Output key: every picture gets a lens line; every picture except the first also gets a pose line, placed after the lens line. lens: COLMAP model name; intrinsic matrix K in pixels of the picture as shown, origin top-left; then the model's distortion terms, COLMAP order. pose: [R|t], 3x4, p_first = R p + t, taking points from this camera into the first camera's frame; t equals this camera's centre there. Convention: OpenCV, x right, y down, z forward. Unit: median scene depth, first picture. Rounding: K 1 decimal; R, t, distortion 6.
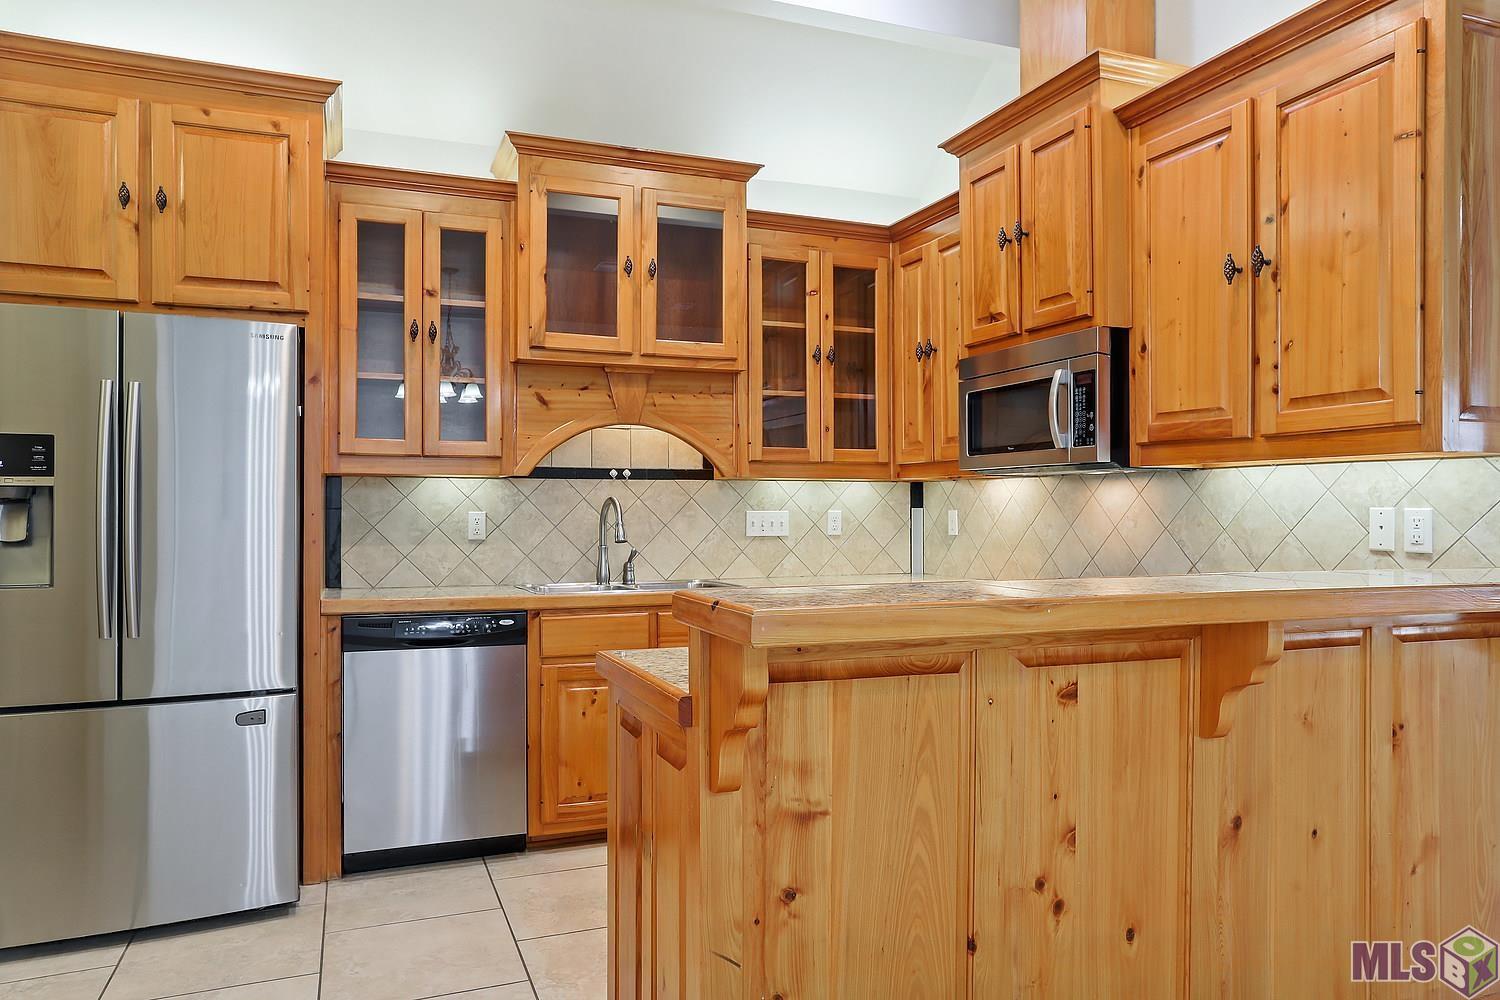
lens RADIAL K [[994.1, 0, 757.7], [0, 994.1, 493.4], [0, 0, 1]] dist [0.005788, 0.008323]
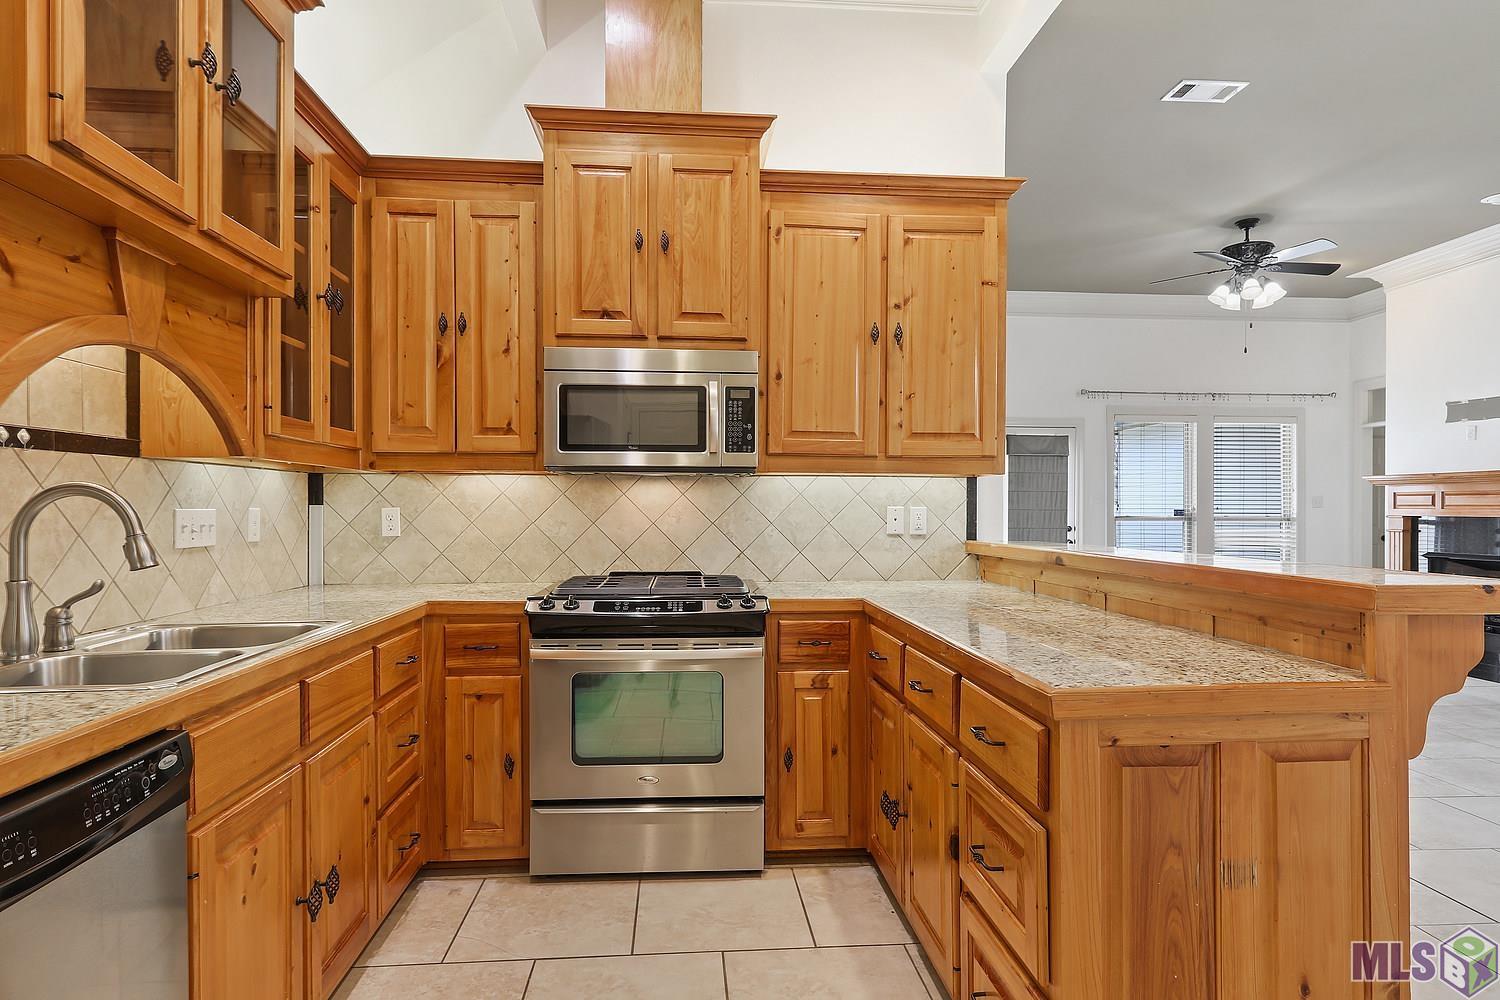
lens RADIAL K [[824.5, 0, 749.9], [0, 824.5, 508.2], [0, 0, 1]] dist [0.006888, 0.001829]
pose [[0.311113, -0.000581, 0.950373, -0.575504], [-0.016939, 0.999838, 0.006157, 0.010833], [-0.950222, -0.018014, 0.311052, 0.696513]]
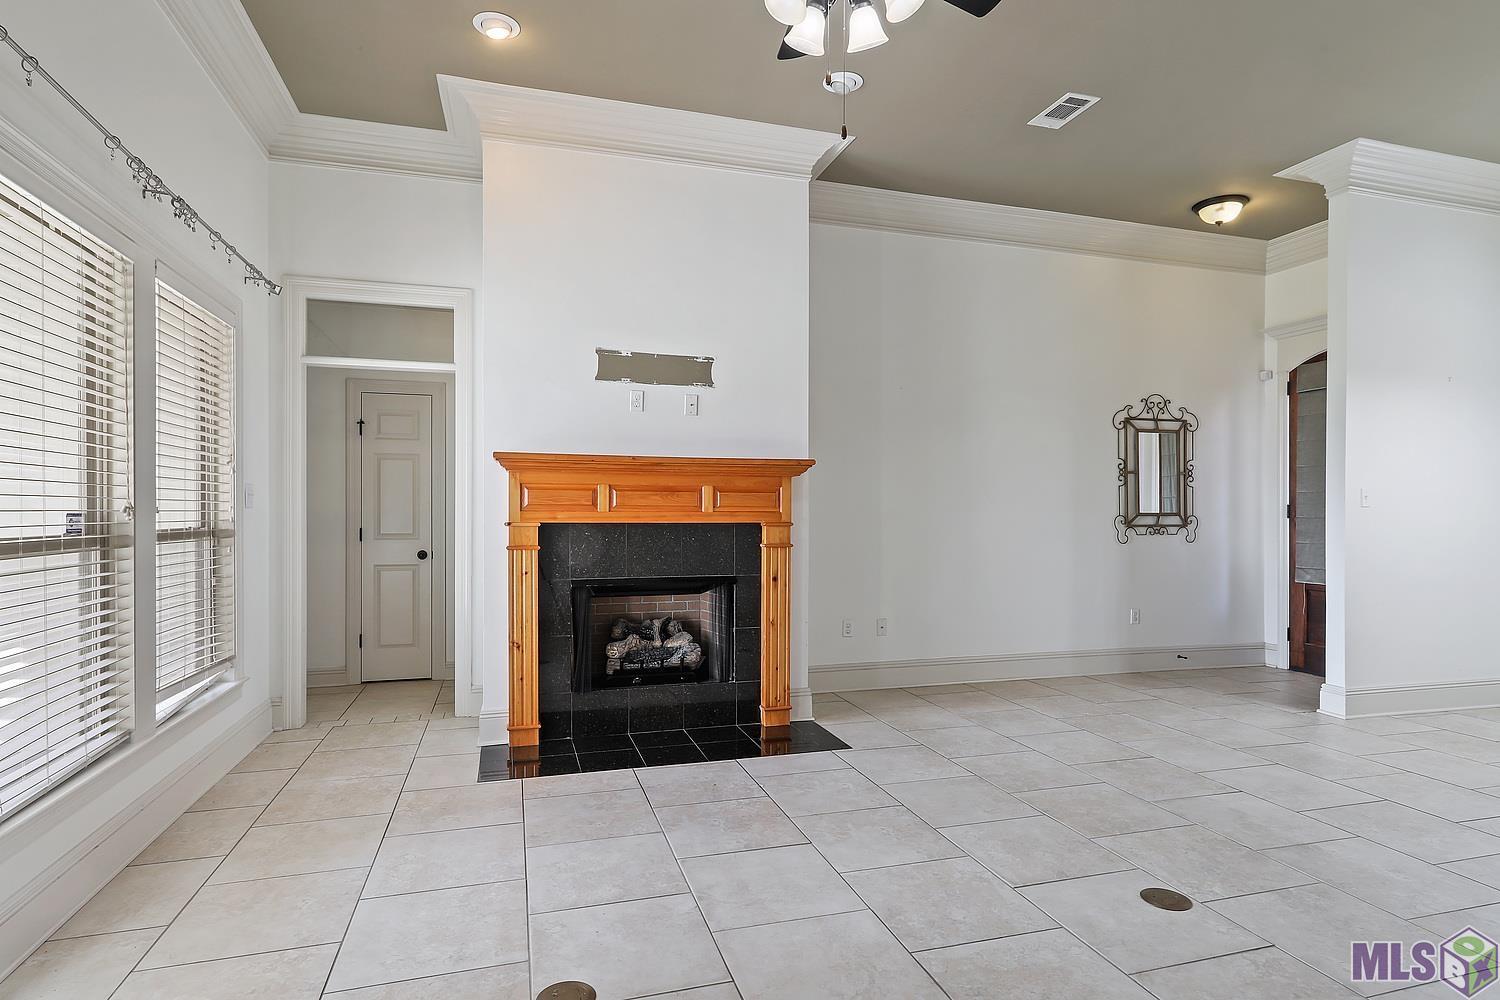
lens RADIAL K [[801.6, 0, 741.4], [0, 801.6, 513.1], [0, 0, 1]] dist [-0.000934, -0.001044]
pose [[-0.995346, -0.005266, 0.096217, 1.790144], [-0.006080, 0.999948, -0.008169, 0.009104], [-0.096169, -0.008716, -0.995327, 1.009367]]
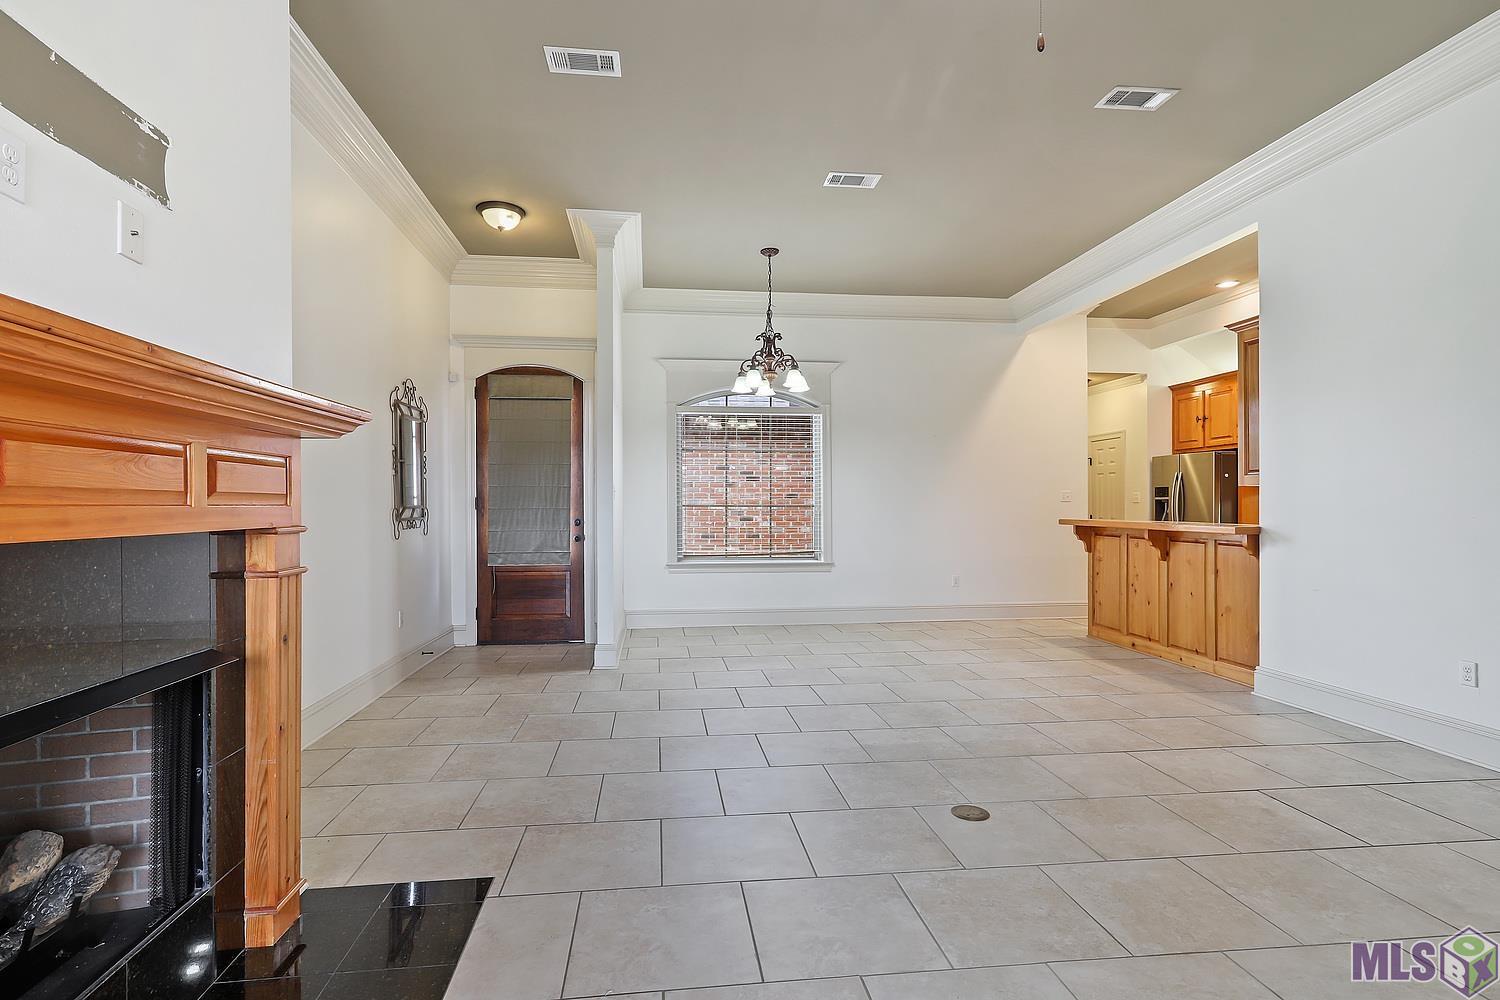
lens RADIAL K [[734.5, 0, 745.3], [0, 734.5, 500.5], [0, 0, 1]] dist [0.006173, 0.000717]
pose [[-0.261036, -0.005570, -0.965313, 2.435710], [0.014502, 0.999848, -0.009691, 0.002619], [0.965220, -0.016529, -0.260916, 0.093828]]
